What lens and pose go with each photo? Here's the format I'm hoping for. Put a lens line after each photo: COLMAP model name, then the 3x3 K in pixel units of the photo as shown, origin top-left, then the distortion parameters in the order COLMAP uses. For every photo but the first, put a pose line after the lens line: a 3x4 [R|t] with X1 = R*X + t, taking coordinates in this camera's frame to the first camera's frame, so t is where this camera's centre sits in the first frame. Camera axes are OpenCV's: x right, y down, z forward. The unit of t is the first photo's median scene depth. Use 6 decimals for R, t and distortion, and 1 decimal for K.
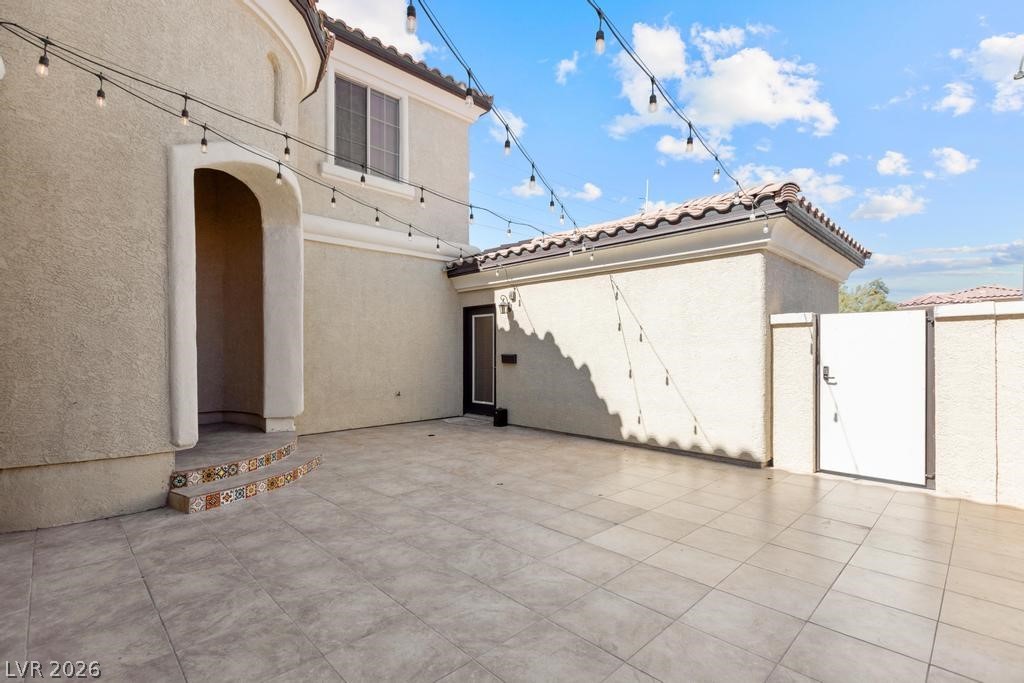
lens RADIAL K [[468.3, 0, 511.2], [0, 468.3, 348.6], [0, 0, 1]] dist [0.001550, 0.000186]
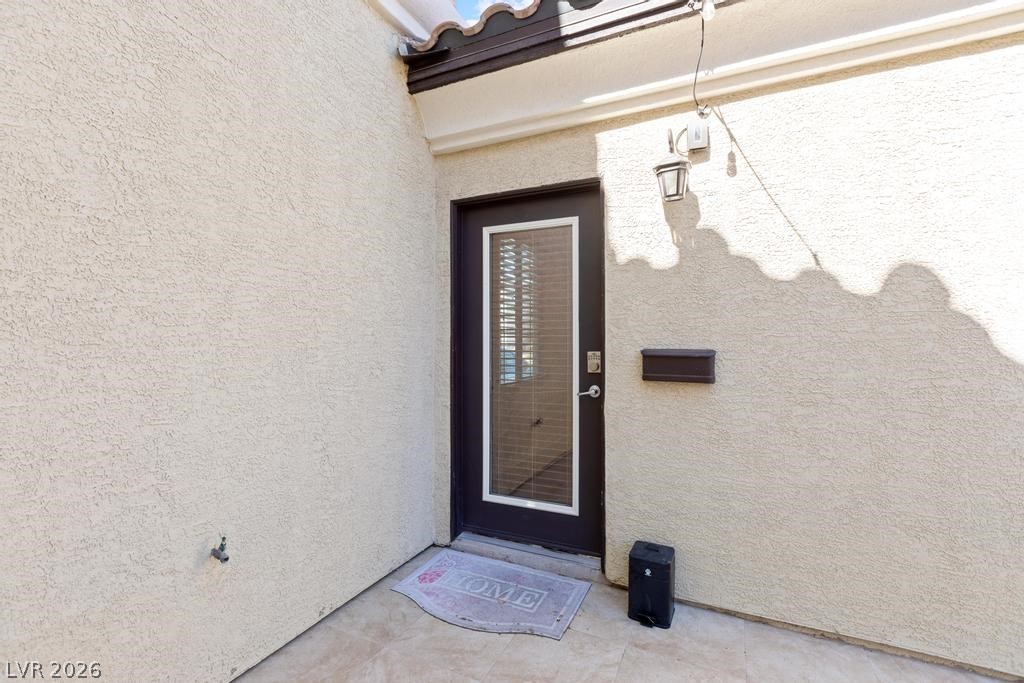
lens RADIAL K [[462.2, 0, 513.4], [0, 462.2, 339.3], [0, 0, 1]] dist [0.003197, 0.000372]
pose [[0.937537, 0.002928, 0.347873, -0.237337], [-0.002936, 0.999996, -0.000505, 0.007437], [-0.347873, -0.000547, 0.937542, 0.953558]]
